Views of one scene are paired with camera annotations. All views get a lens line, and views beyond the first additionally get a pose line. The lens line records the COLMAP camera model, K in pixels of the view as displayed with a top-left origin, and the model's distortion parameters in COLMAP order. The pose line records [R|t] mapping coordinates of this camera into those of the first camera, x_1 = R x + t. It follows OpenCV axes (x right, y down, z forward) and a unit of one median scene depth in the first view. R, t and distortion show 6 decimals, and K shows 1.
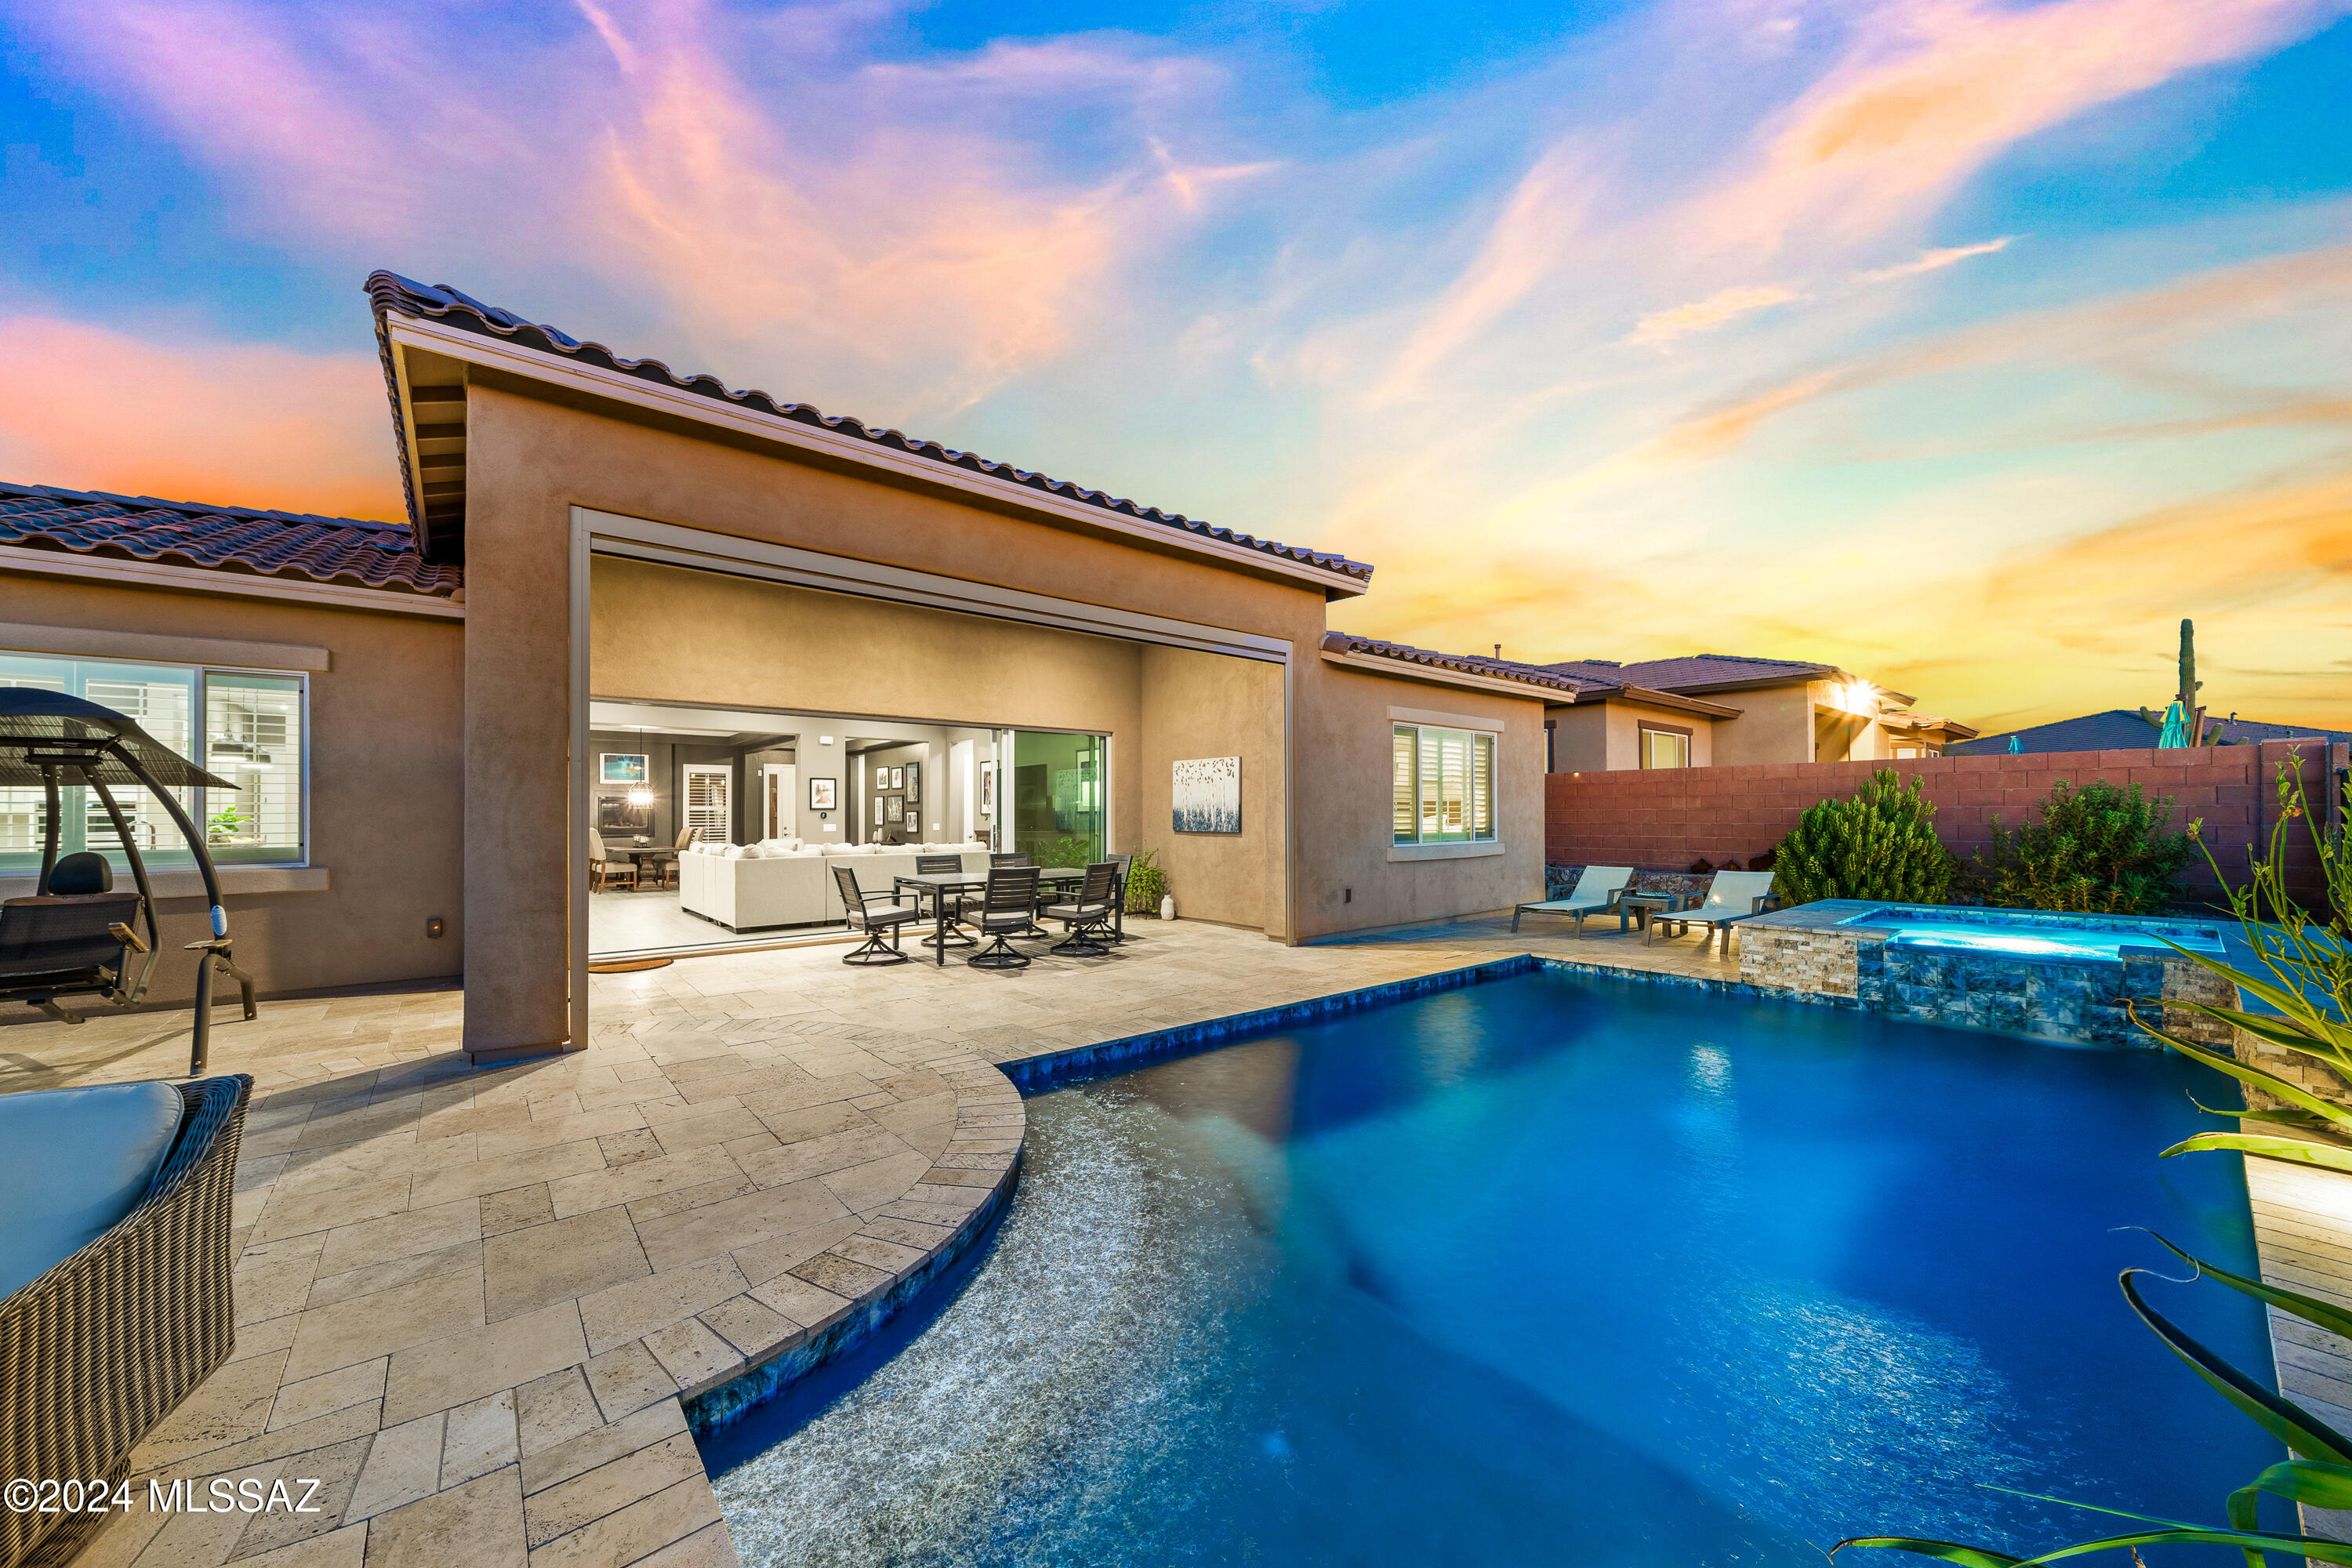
lens RADIAL K [[840.9, 0, 1132.7], [0, 840.9, 825.4], [0, 0, 1]] dist [-0.005756, -0.000471]
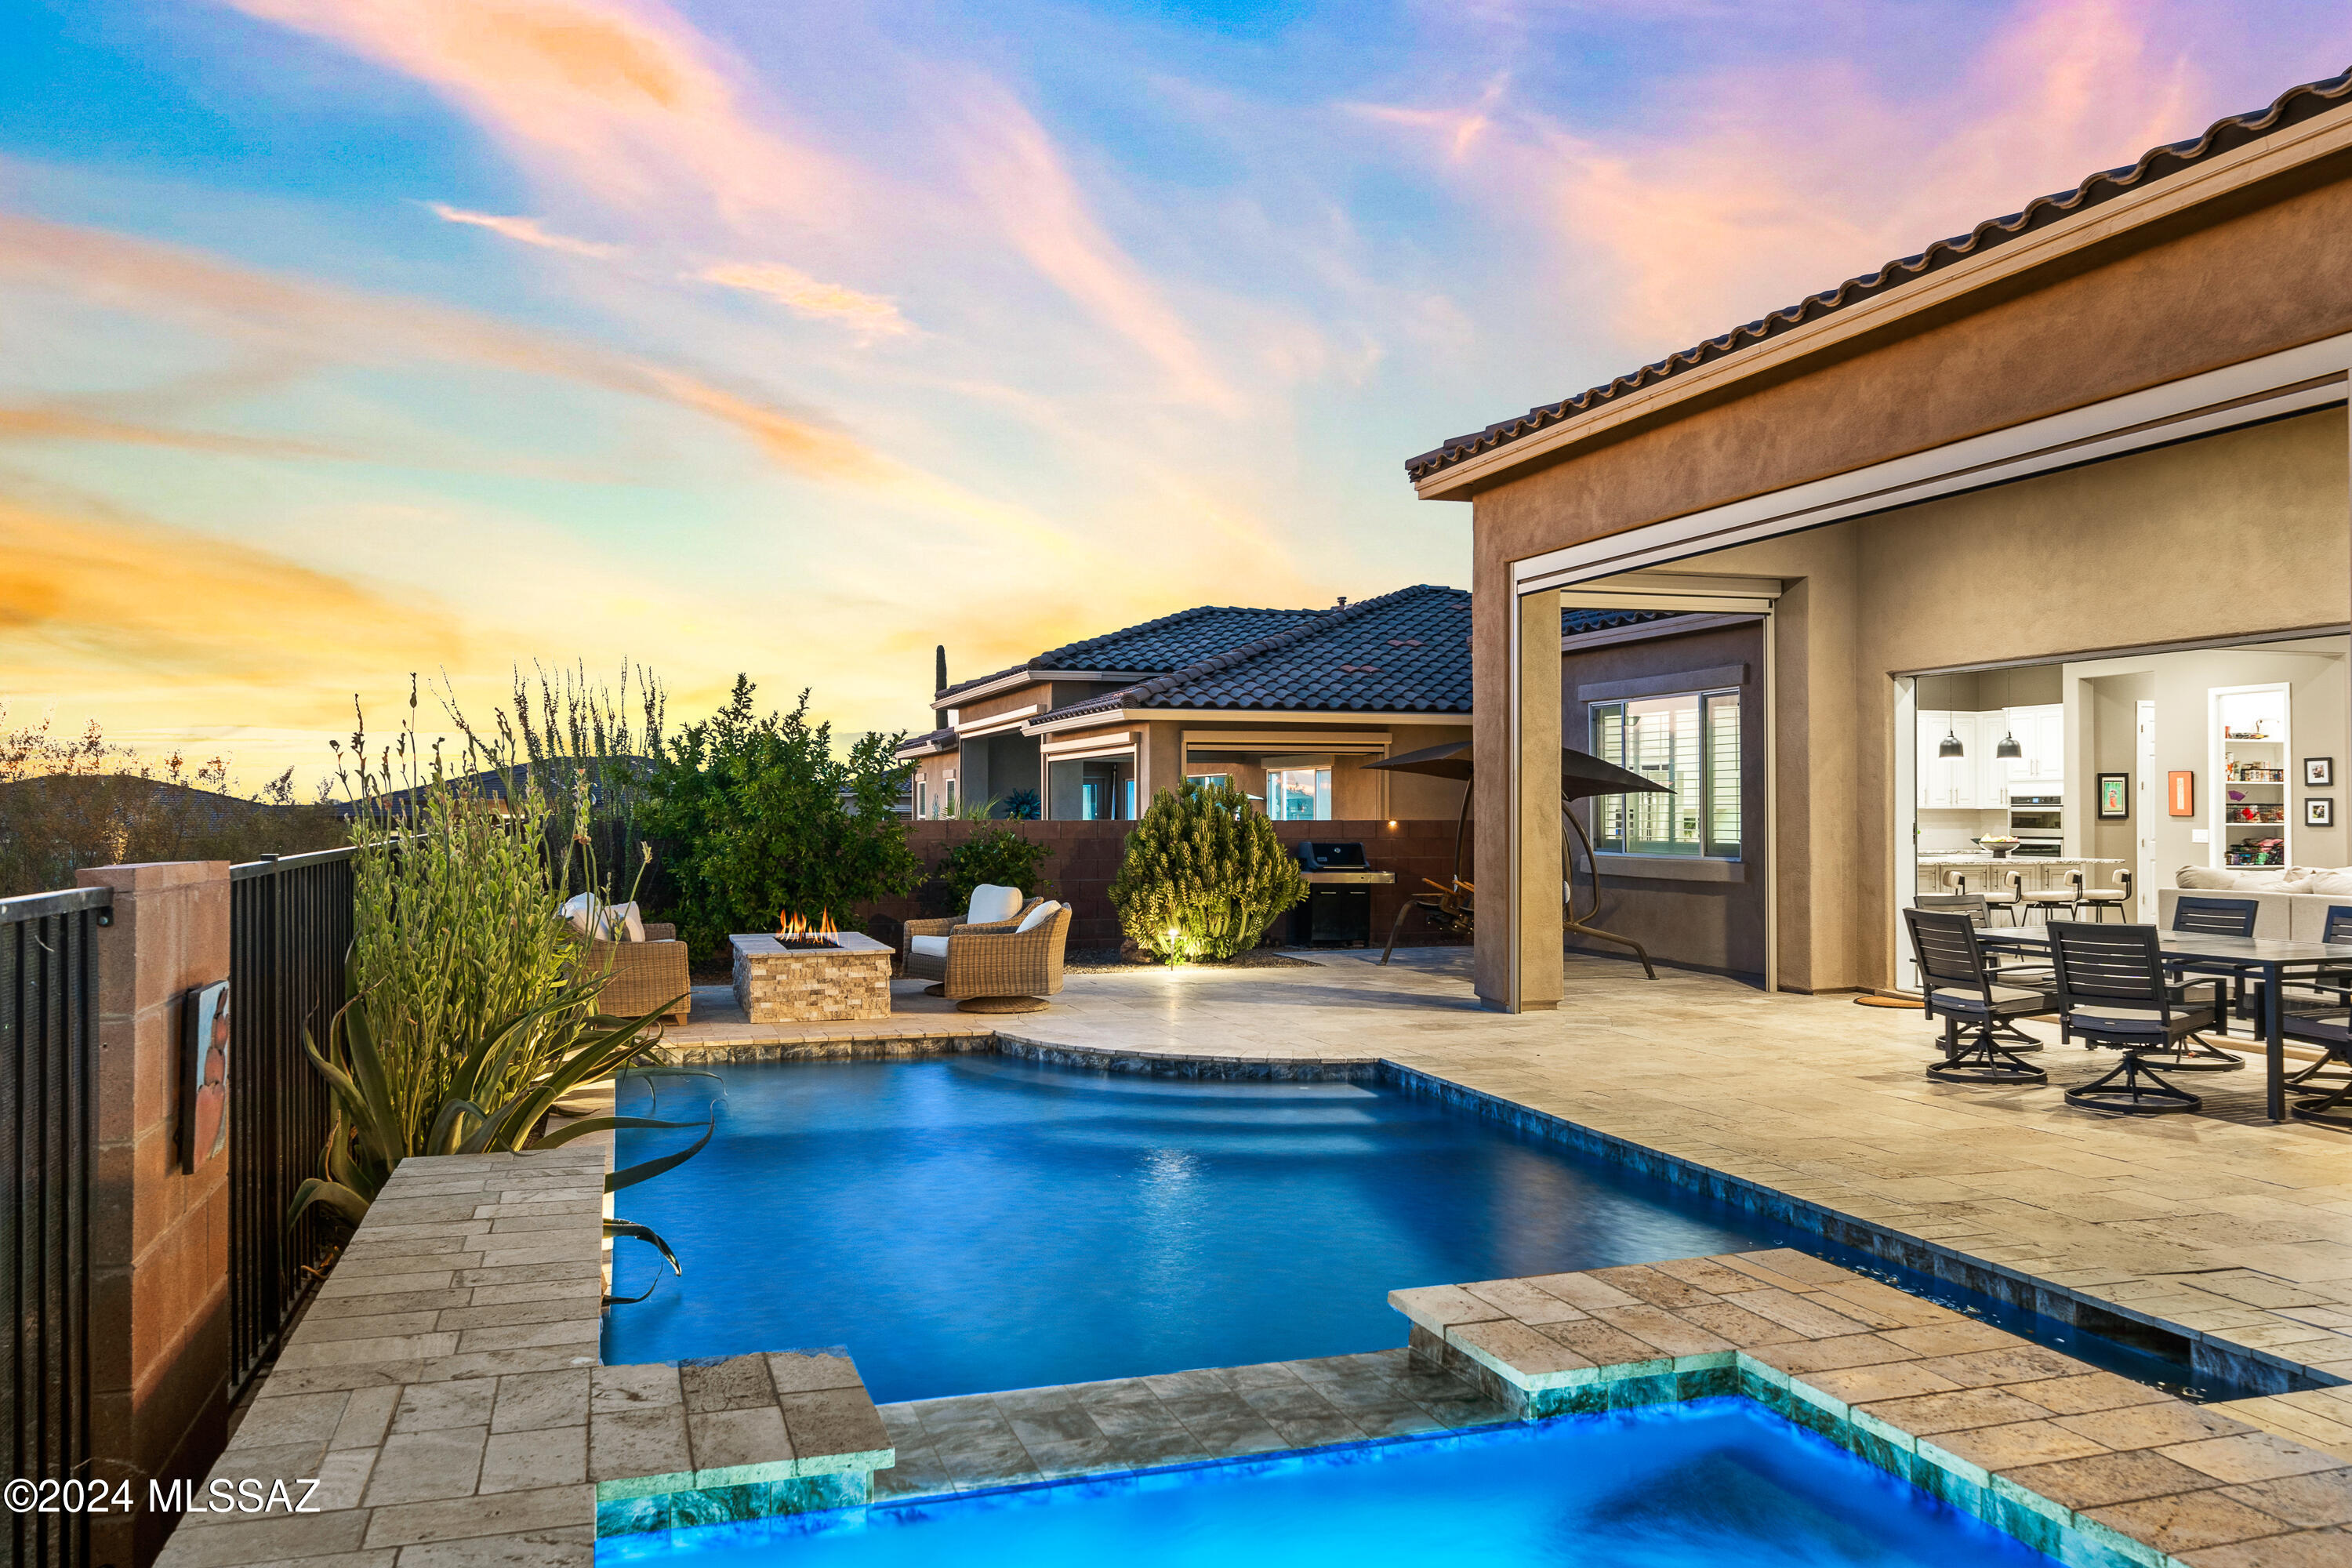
lens RADIAL K [[1727.9, 0, 1166.5], [0, 1727.9, 778.6], [0, 0, 1]] dist [-0.001068, -0.004681]
pose [[-0.350000, -0.009316, -0.936703, 1.042094], [-0.010972, 0.999923, -0.005845, -0.026846], [0.936685, 0.008232, -0.350075, 0.795757]]
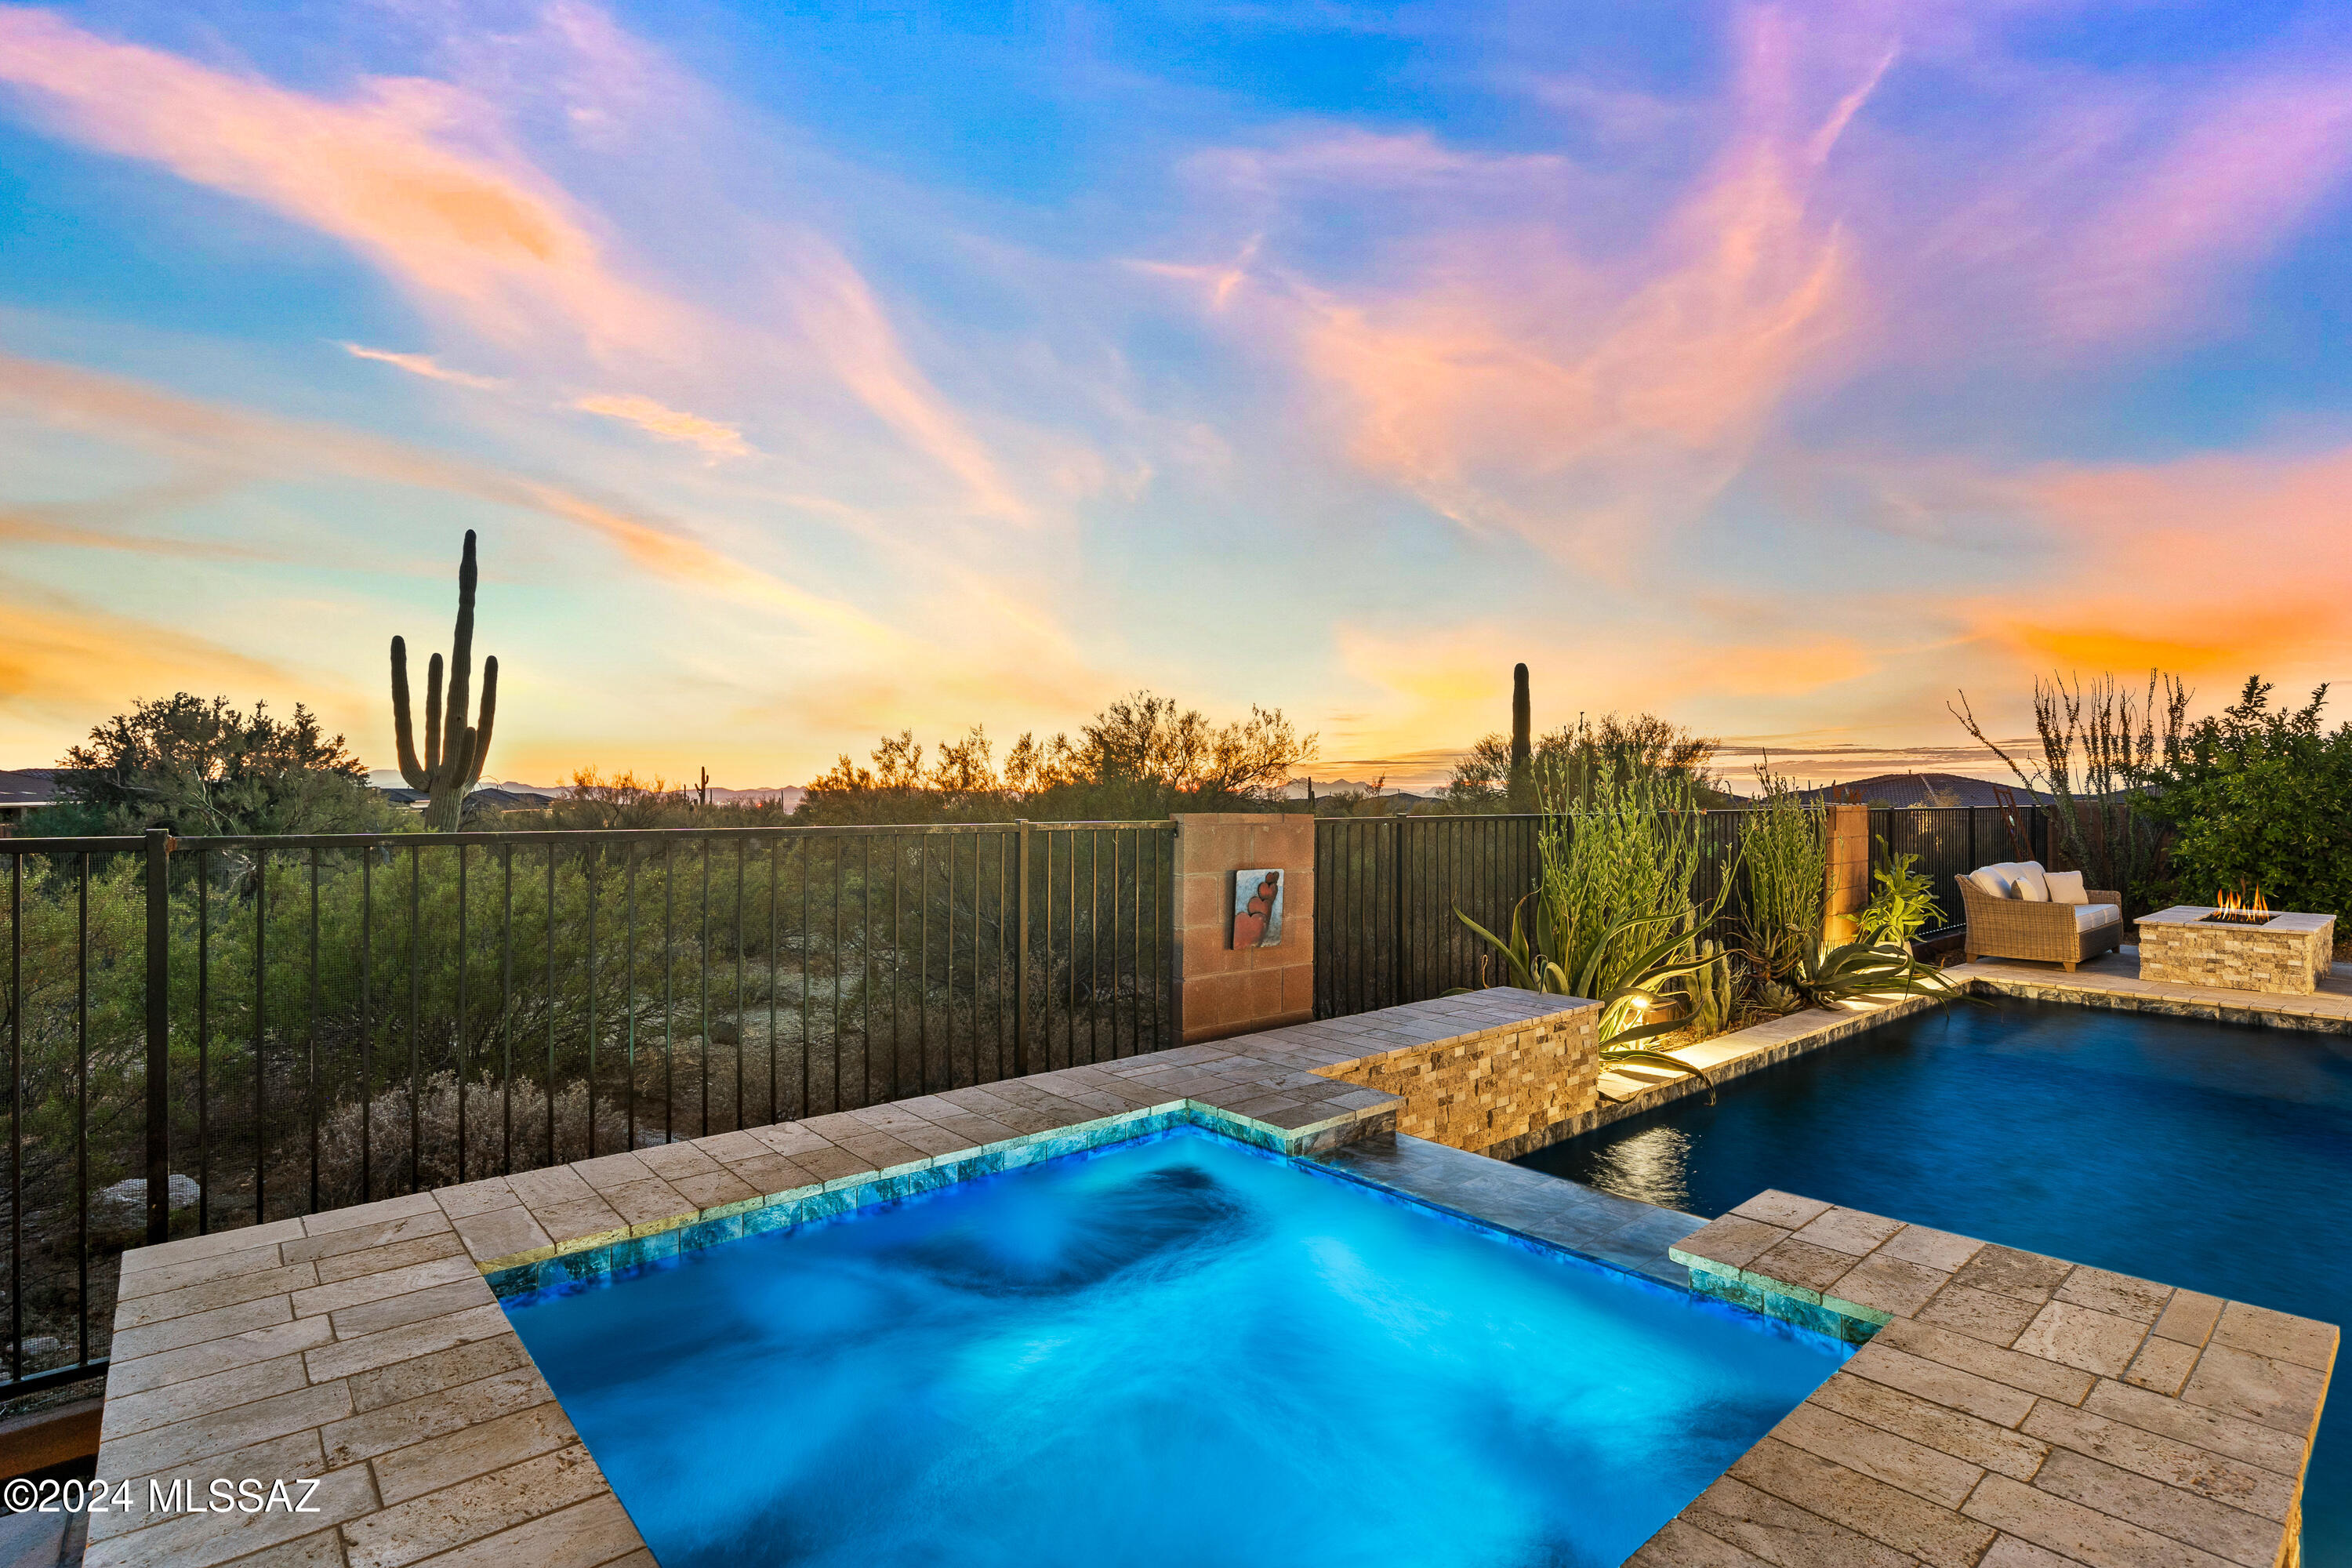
lens RADIAL K [[1141.2, 0, 1168.1], [0, 1141.2, 786.5], [0, 0, 1]] dist [0.000982, 0.000169]
pose [[-0.998924, -0.000170, -0.046369, 0.827656], [-0.000668, 0.999942, 0.010726, -0.027147], [0.046365, 0.010746, -0.998867, 1.019929]]
